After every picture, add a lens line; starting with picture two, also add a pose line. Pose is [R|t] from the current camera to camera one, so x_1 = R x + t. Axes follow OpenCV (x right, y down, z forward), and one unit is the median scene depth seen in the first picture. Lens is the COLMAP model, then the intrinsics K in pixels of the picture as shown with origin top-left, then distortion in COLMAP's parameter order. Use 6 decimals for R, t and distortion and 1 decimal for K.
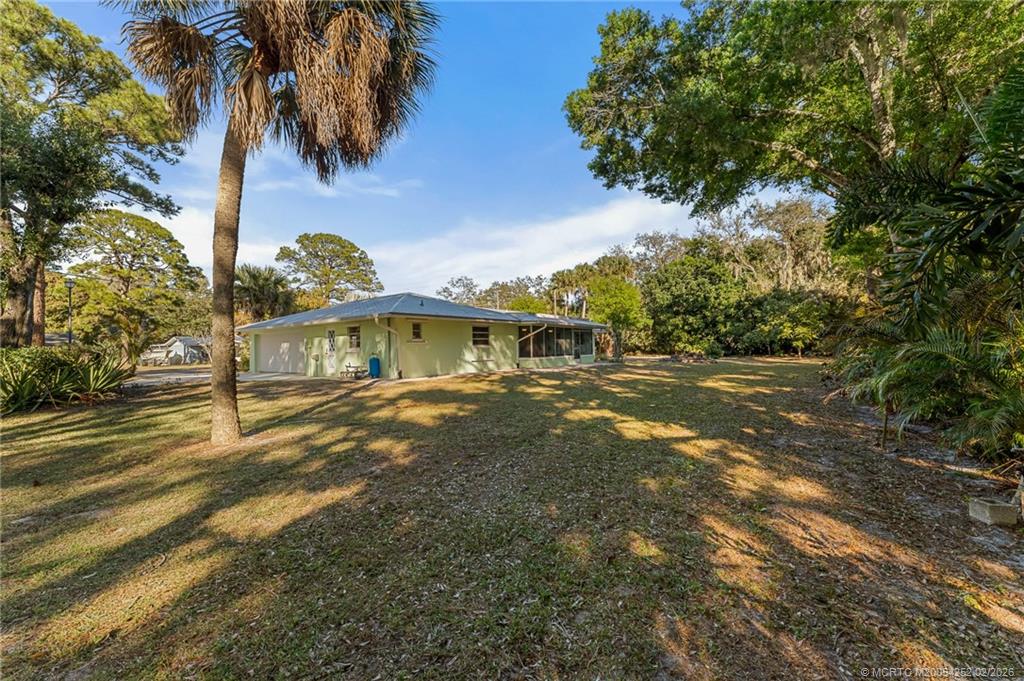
lens RADIAL K [[408.0, 0, 506.0], [0, 408.0, 341.3], [0, 0, 1]] dist [-0.001928, 0.000163]
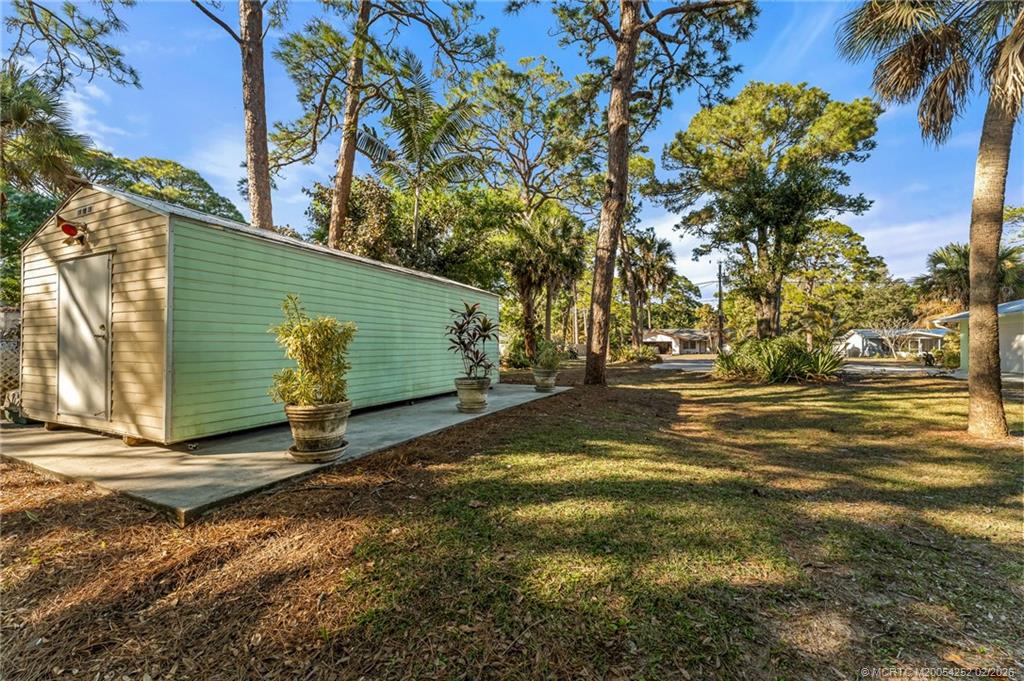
lens RADIAL K [[408.0, 0, 506.0], [0, 408.0, 341.3], [0, 0, 1]] dist [-0.001928, 0.000163]
pose [[0.204040, 0.011984, -0.978889, 0.007252], [0.004941, 0.999900, 0.013272, 0.001202], [0.978950, -0.007545, 0.203961, -0.100542]]
